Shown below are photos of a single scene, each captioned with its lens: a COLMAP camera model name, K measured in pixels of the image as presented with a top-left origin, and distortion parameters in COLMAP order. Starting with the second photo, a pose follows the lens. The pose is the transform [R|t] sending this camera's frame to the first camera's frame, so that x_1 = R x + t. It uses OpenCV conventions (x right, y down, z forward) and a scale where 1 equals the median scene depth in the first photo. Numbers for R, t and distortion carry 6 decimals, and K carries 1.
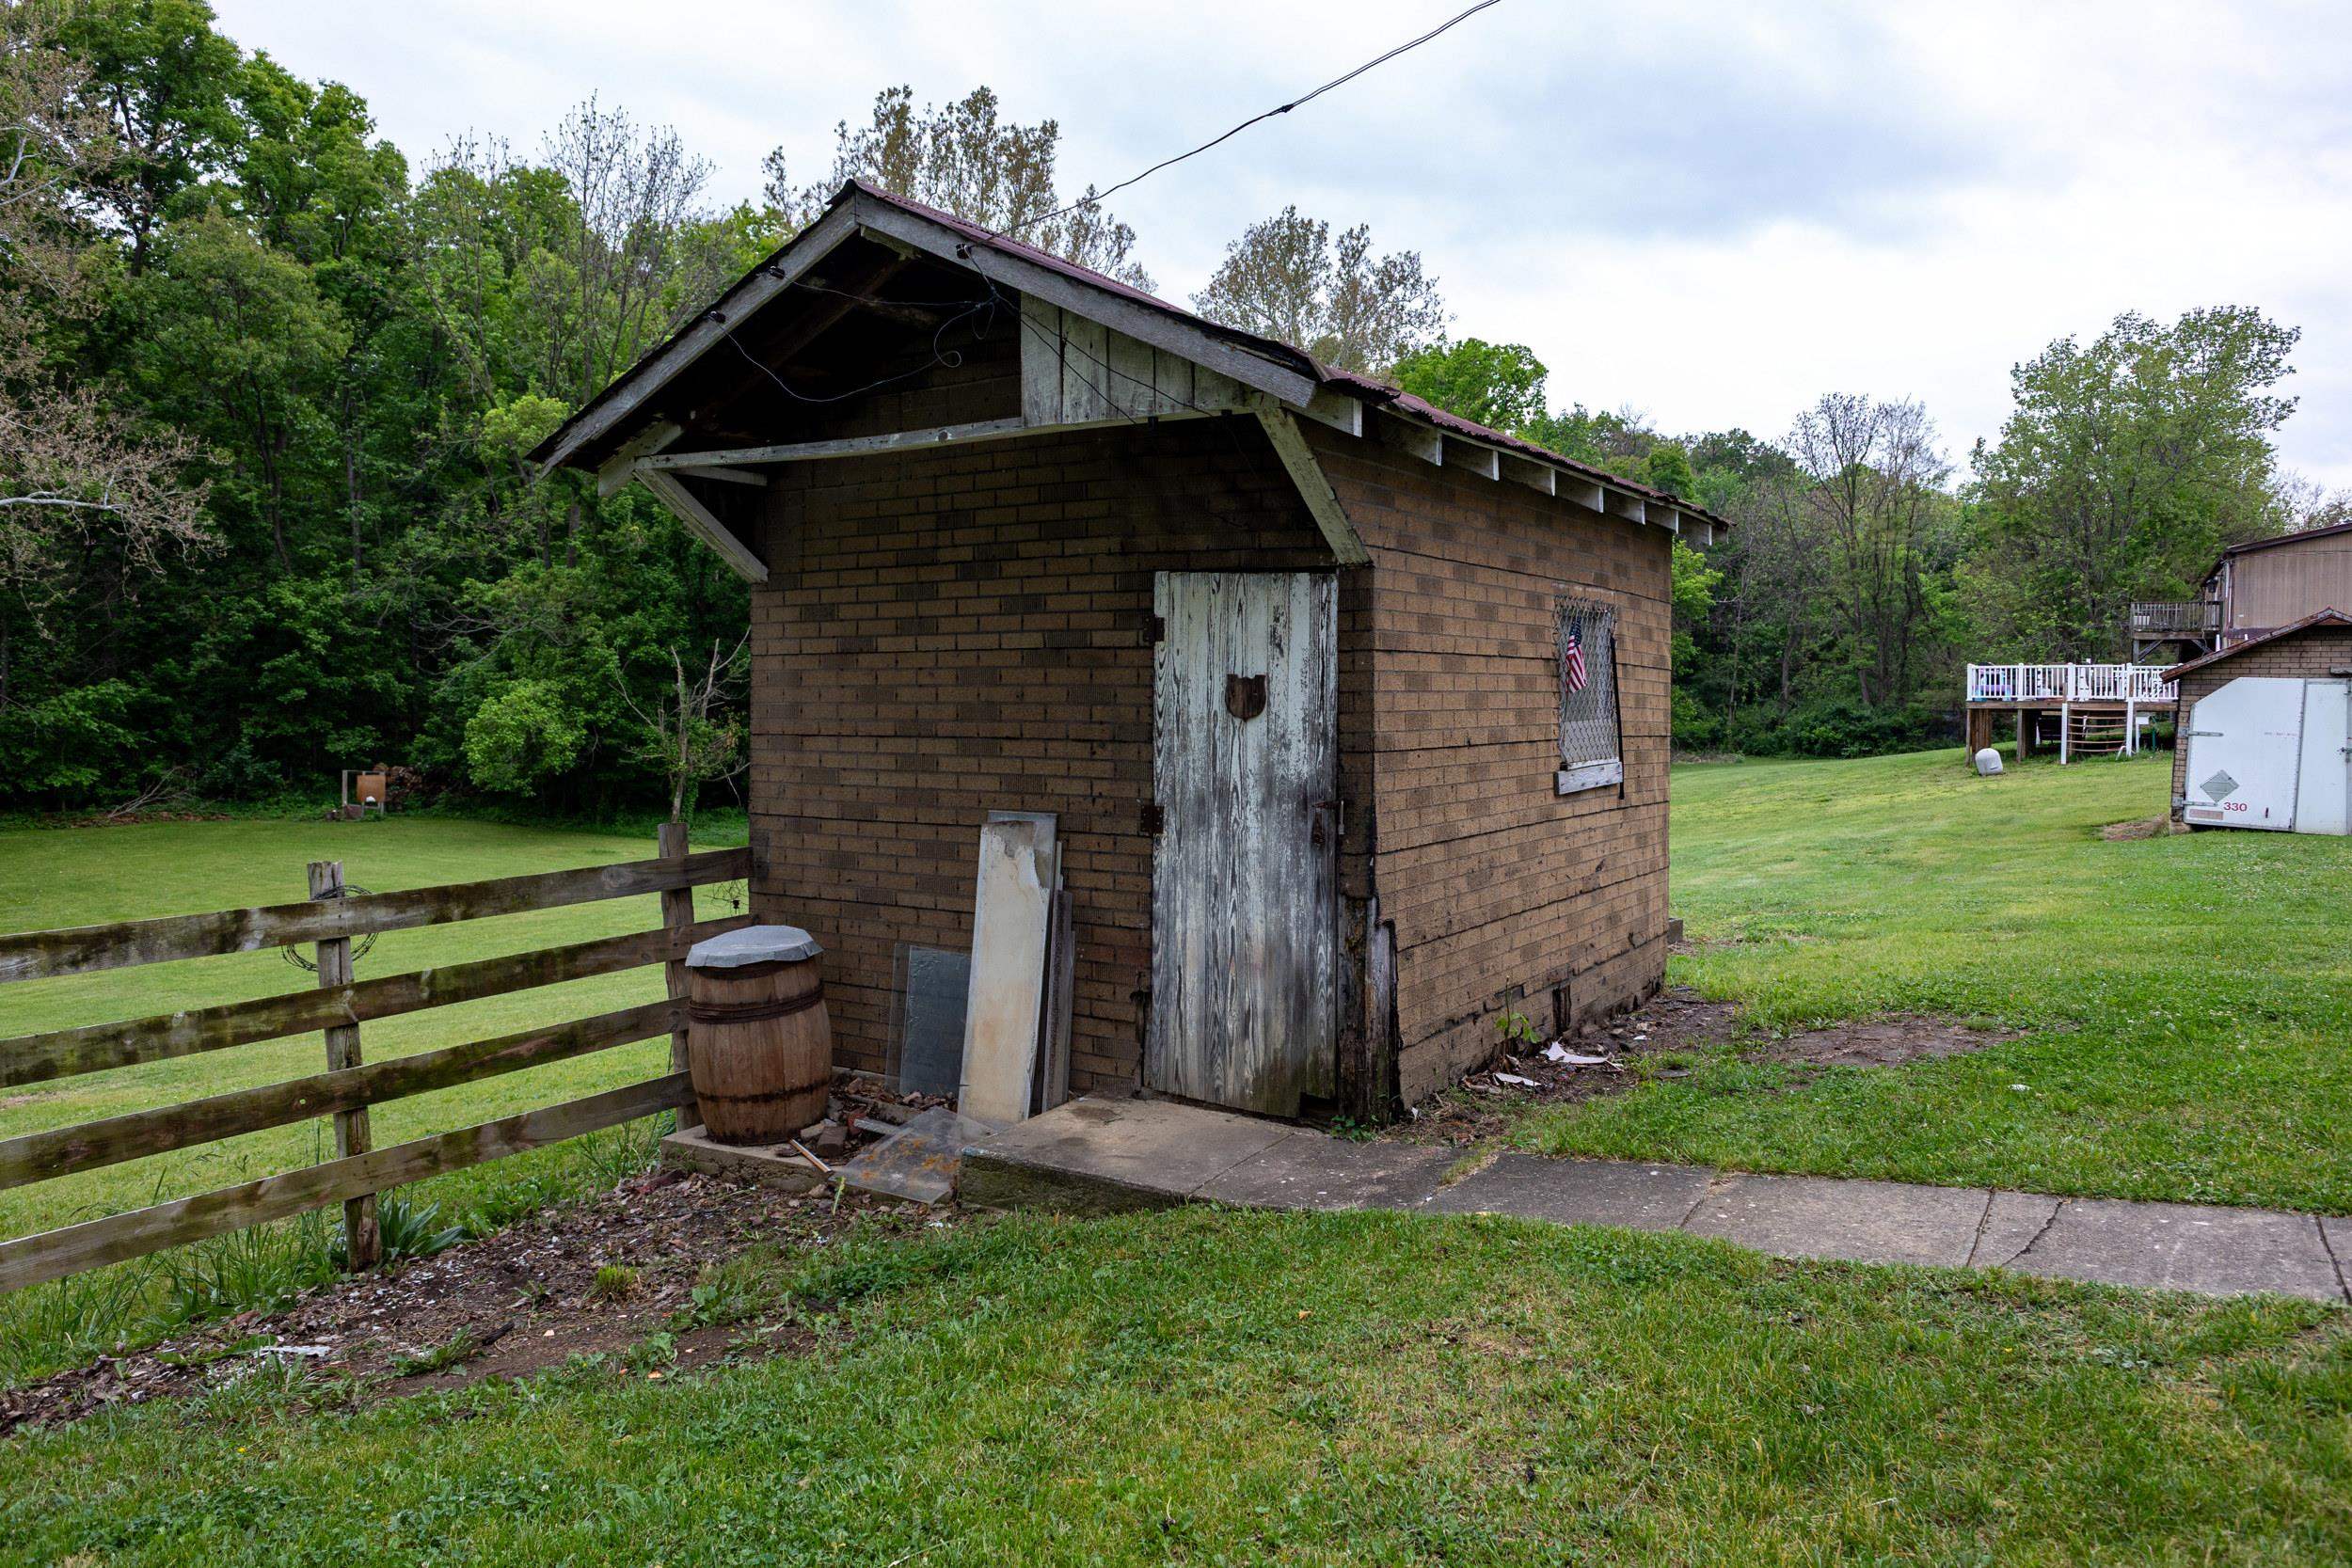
lens RADIAL K [[1555.3, 0, 1184.1], [0, 1555.3, 739.7], [0, 0, 1]] dist [0.002101, -0.002421]
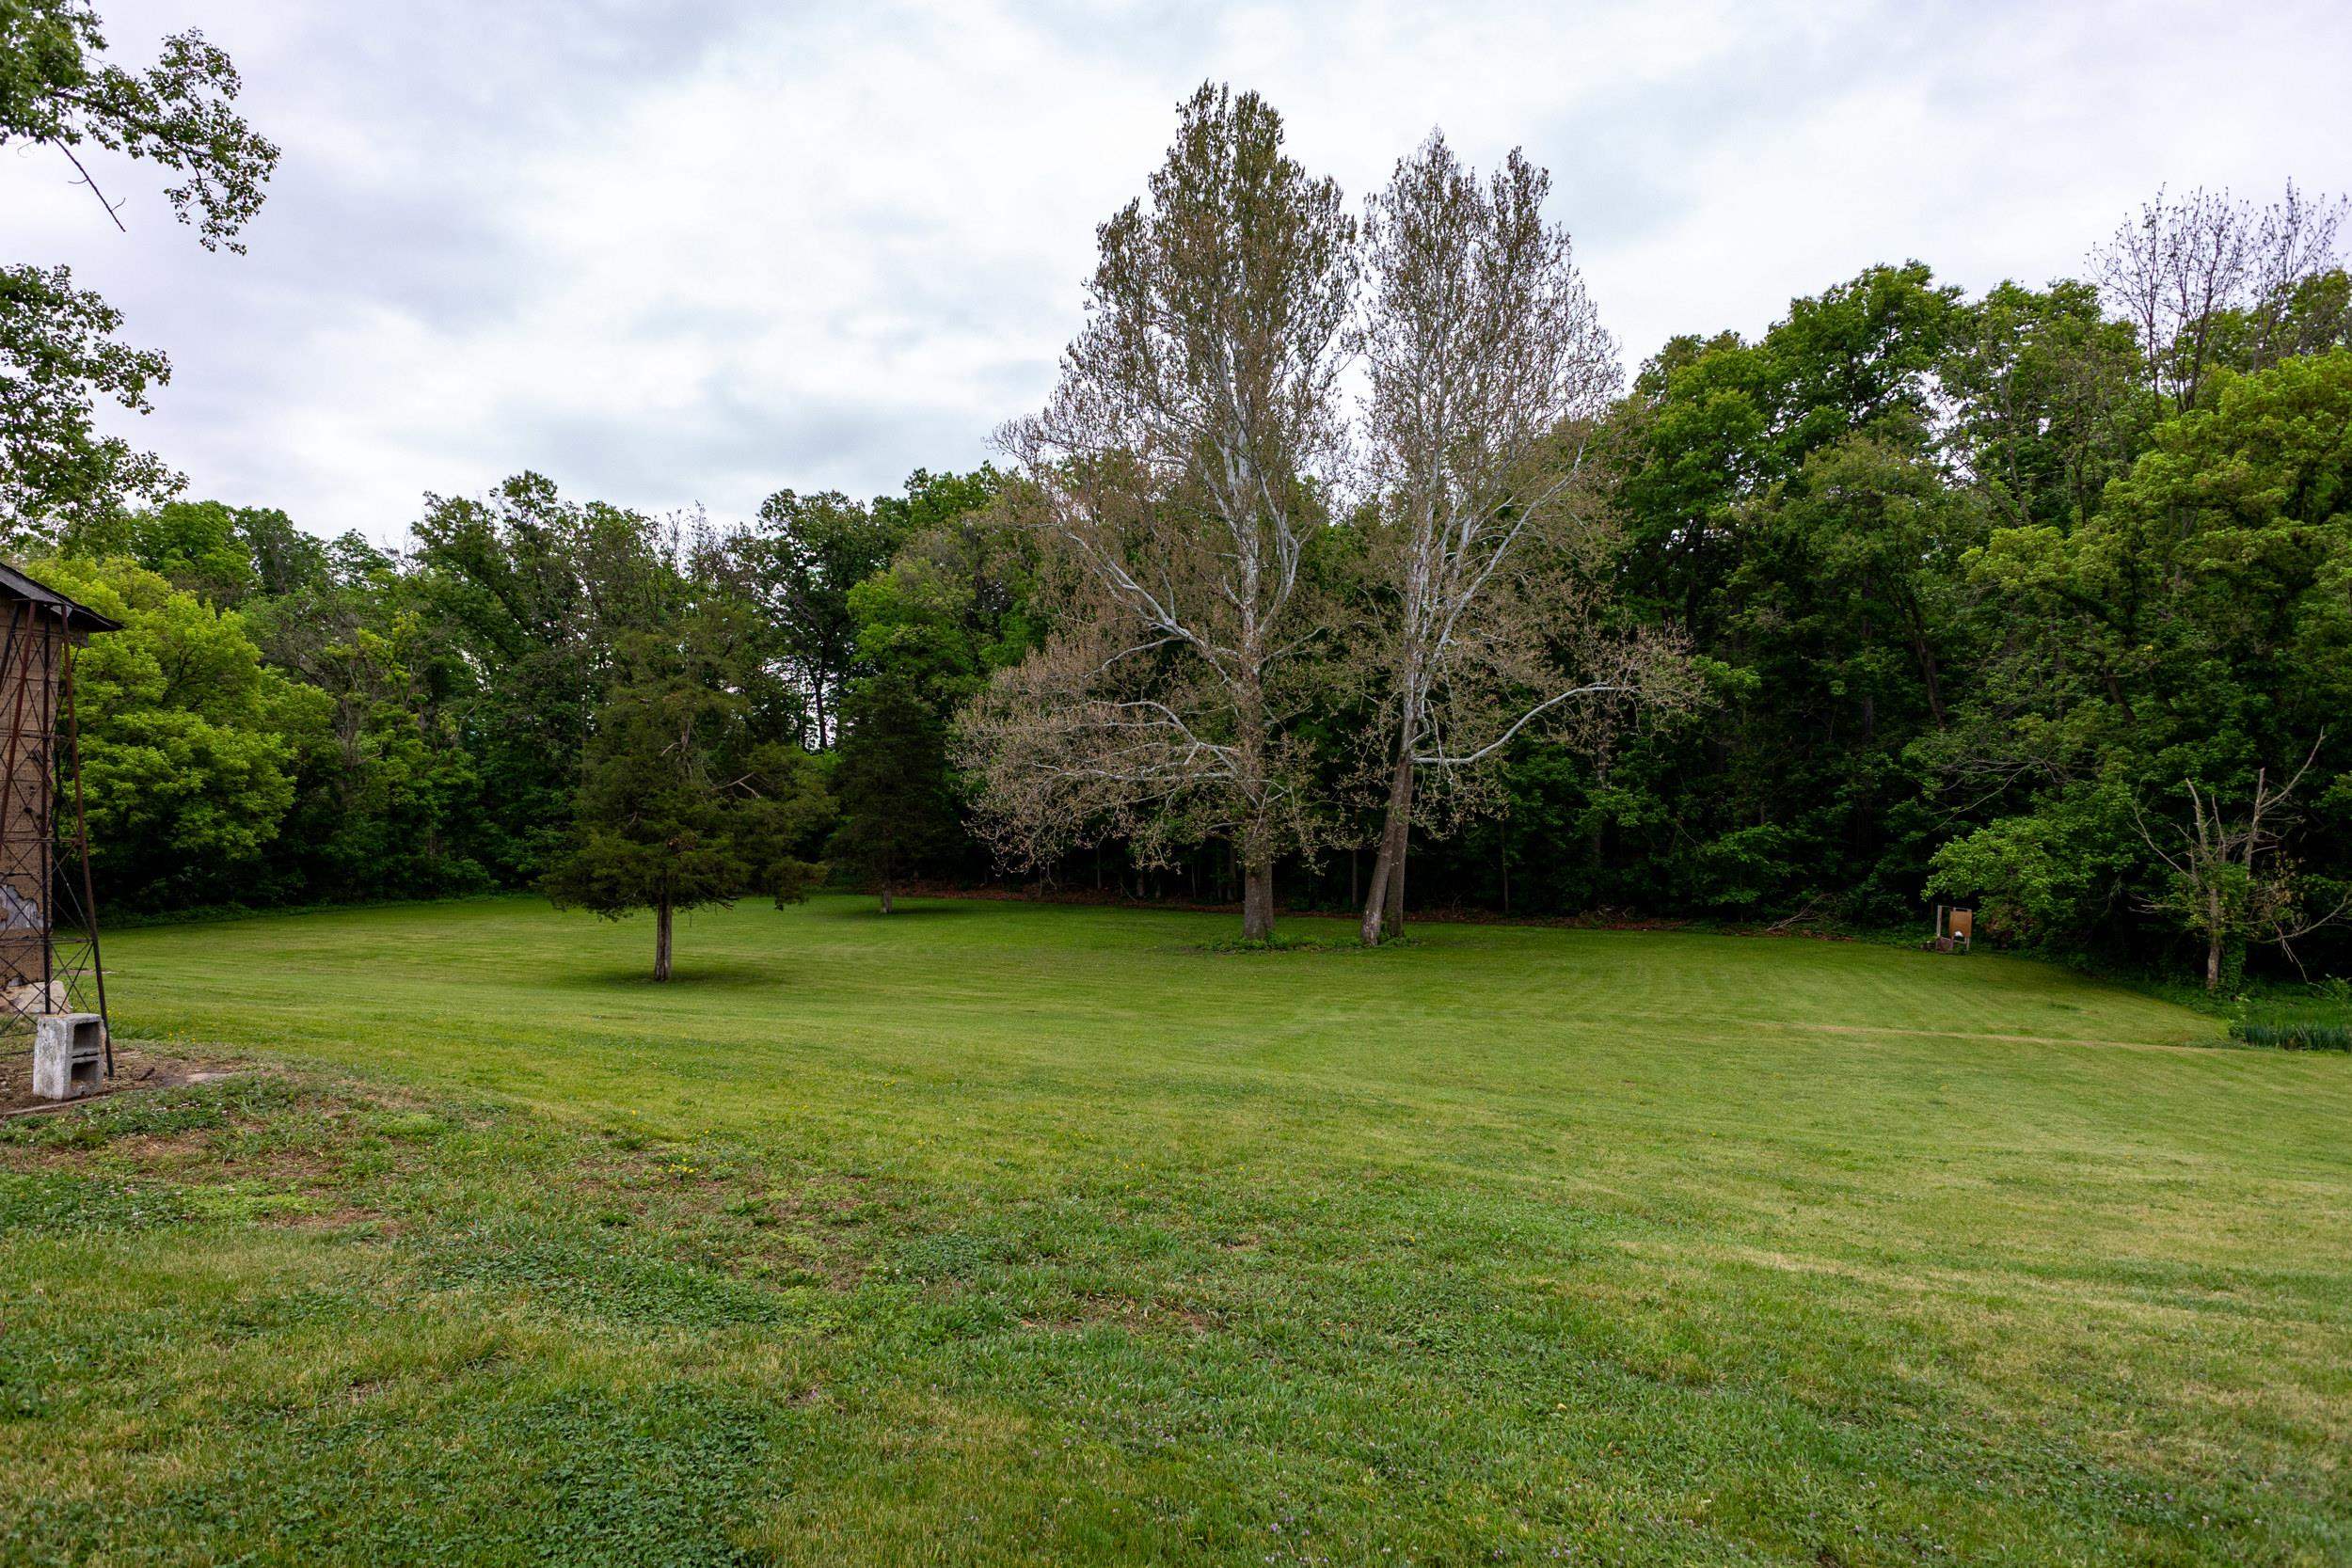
lens RADIAL K [[1263.6, 0, 1198.3], [0, 1263.6, 781.5], [0, 0, 1]] dist [0.003613, -0.000701]
pose [[0.250628, -0.036734, -0.967386, 0.201136], [-0.045642, 0.997720, -0.049710, 0.000809], [0.967007, 0.056612, 0.248380, 0.289632]]
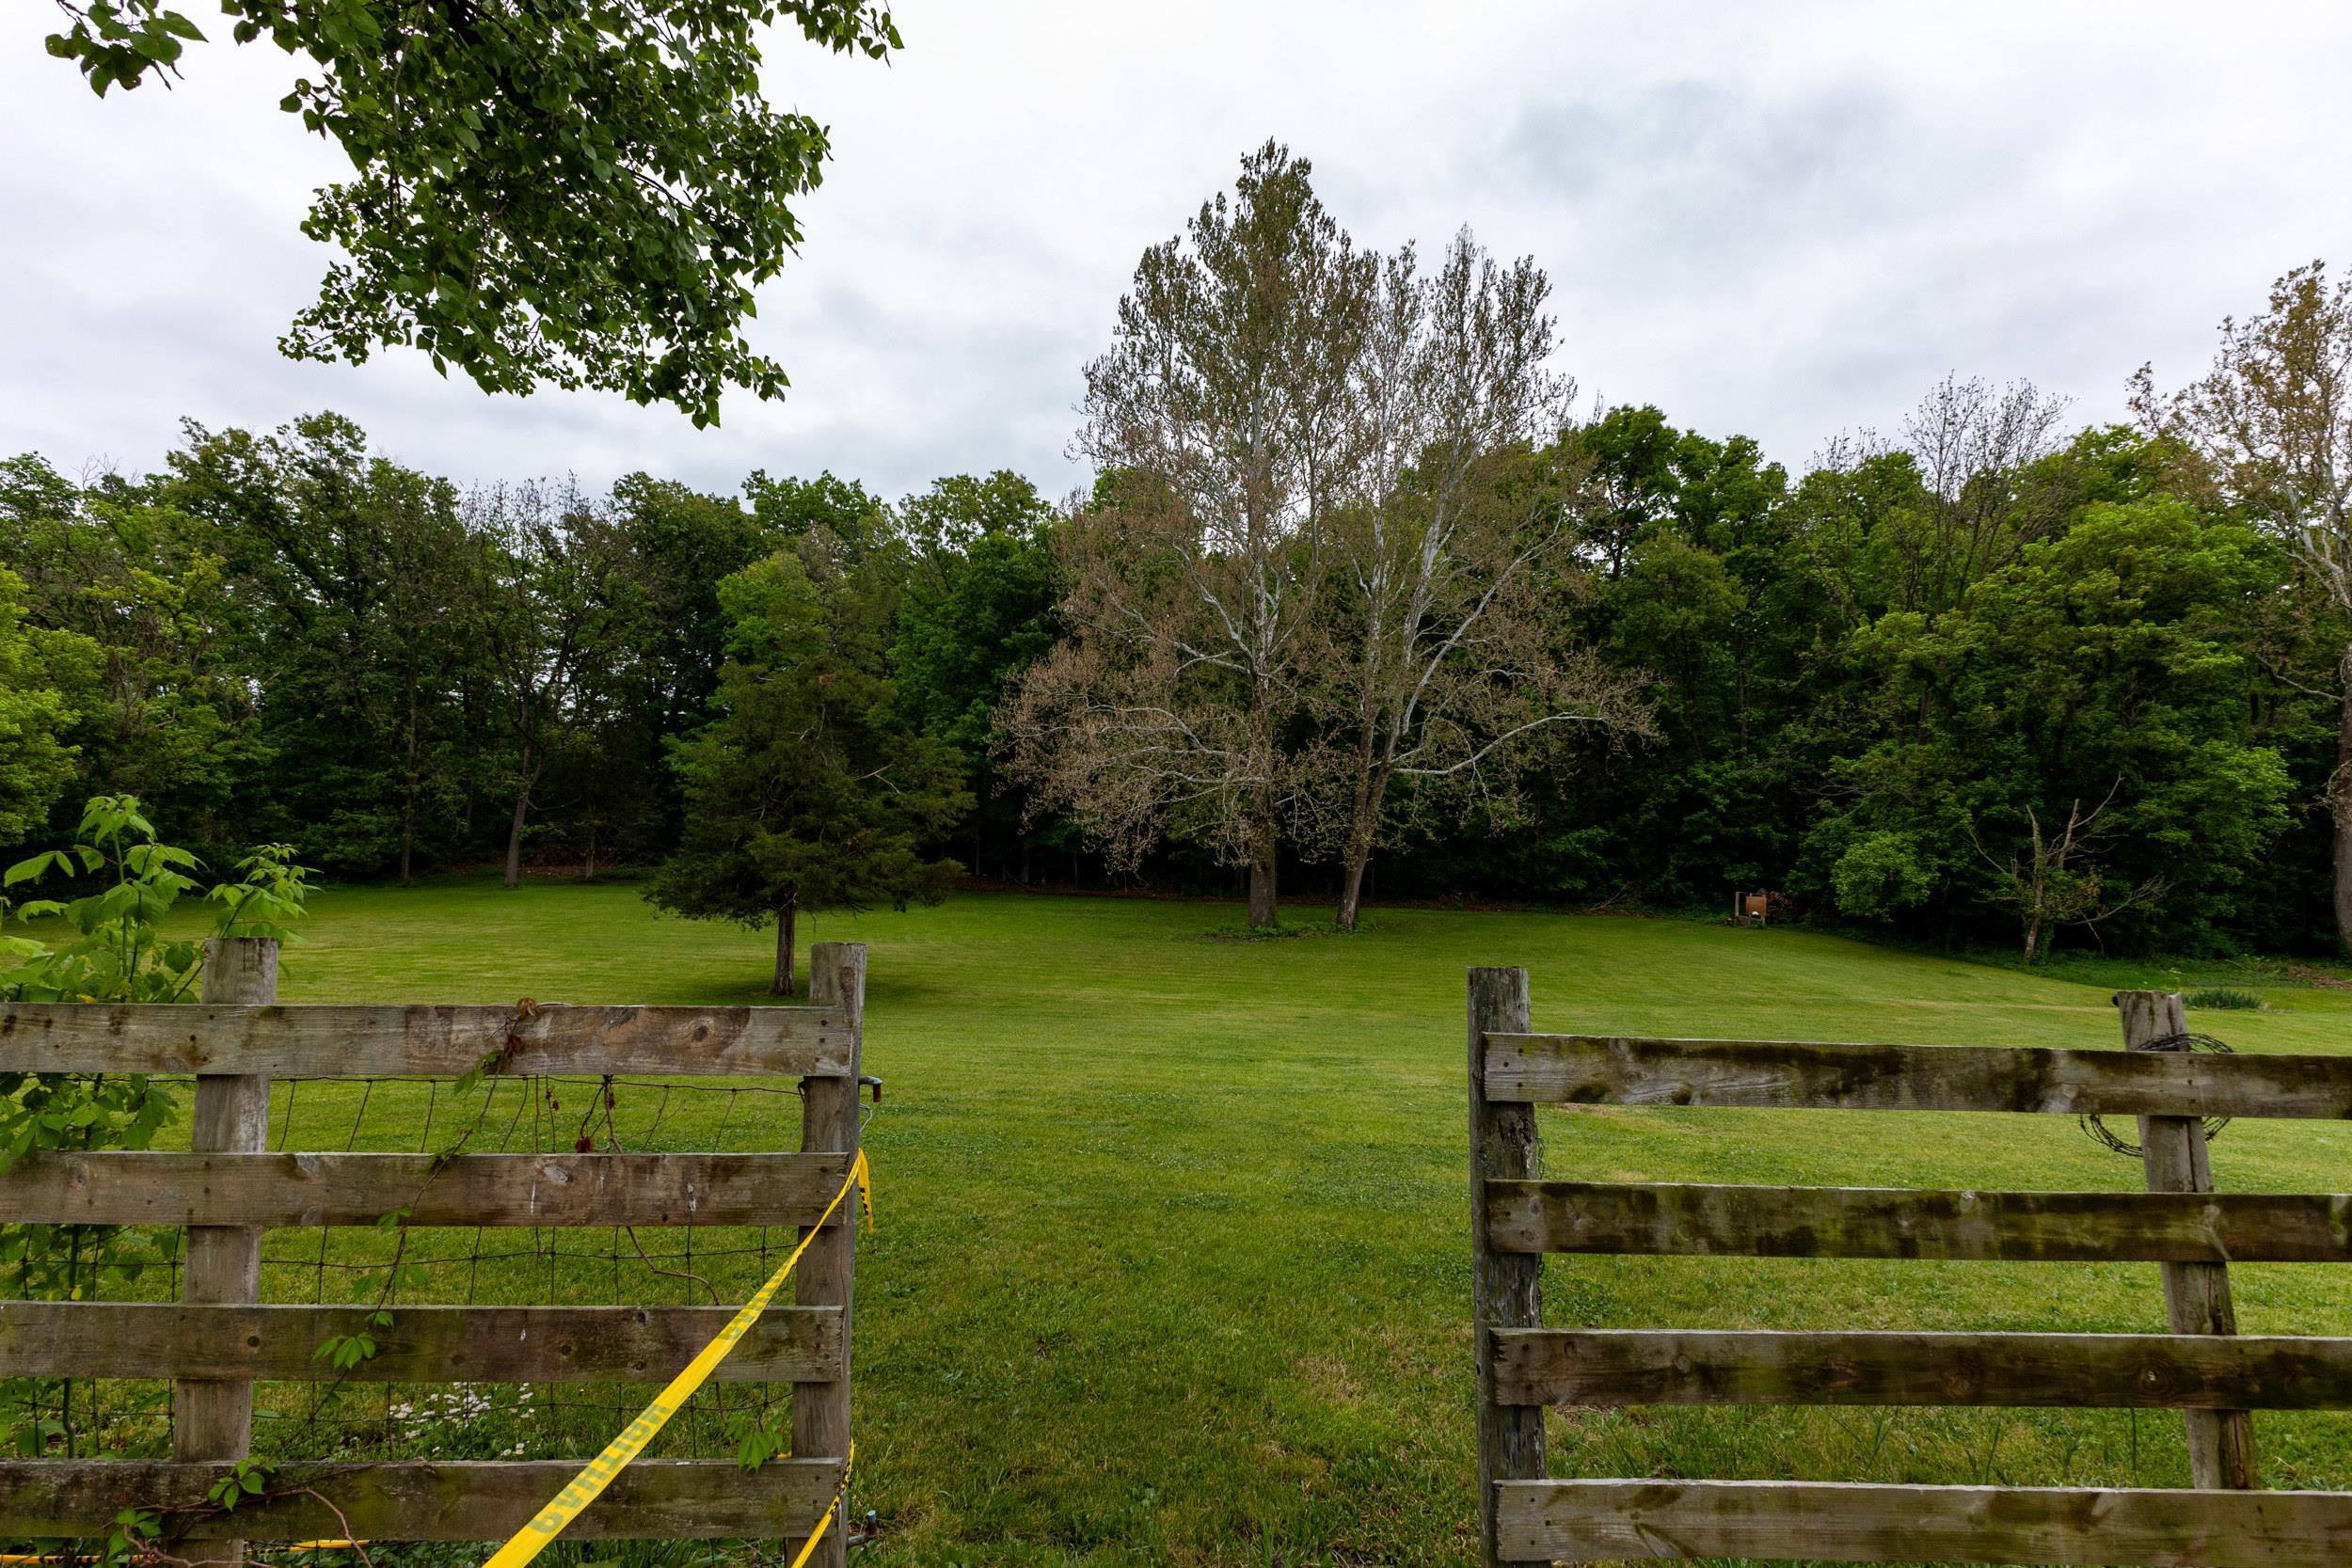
lens RADIAL K [[1013.2, 0, 1179.1], [0, 1013.2, 783.7], [0, 0, 1]] dist [0.012417, 0.000222]
pose [[0.555439, -0.018285, -0.831357, -0.041954], [-0.055154, 0.996747, -0.058771, 0.003885], [0.829726, 0.078497, 0.552623, 0.041073]]
